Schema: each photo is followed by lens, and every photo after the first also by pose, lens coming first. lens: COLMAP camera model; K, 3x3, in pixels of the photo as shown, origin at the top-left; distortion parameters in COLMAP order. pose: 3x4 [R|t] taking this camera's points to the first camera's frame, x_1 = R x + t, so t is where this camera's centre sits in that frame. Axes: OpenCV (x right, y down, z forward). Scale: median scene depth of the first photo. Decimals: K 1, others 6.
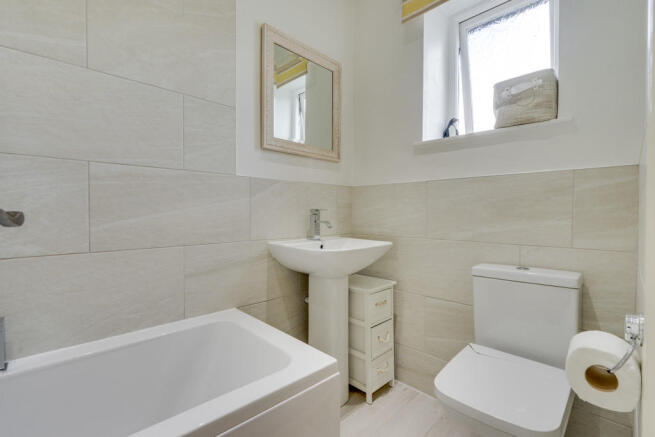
lens RADIAL K [[297.2, 0, 327.5], [0, 297.2, 218.5], [0, 0, 1]] dist [0.000053, 0.000415]
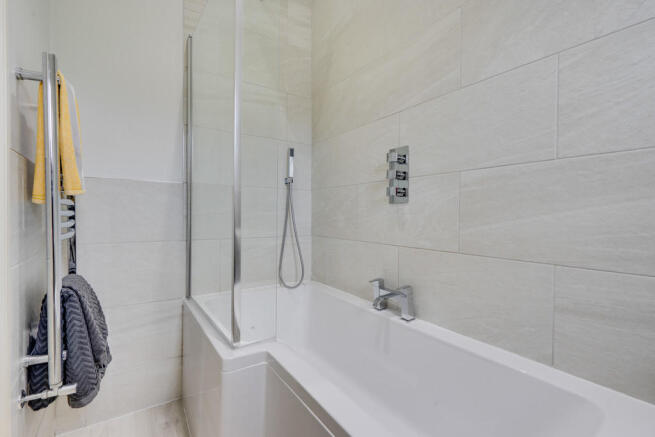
lens RADIAL K [[297.2, 0, 327.5], [0, 297.2, 218.5], [0, 0, 1]] dist [0.000053, 0.000415]
pose [[-0.169577, 0.010619, -0.985460, 0.367333], [-0.026598, 0.999528, 0.015348, -0.018945], [0.985158, 0.028814, -0.169214, 0.674326]]
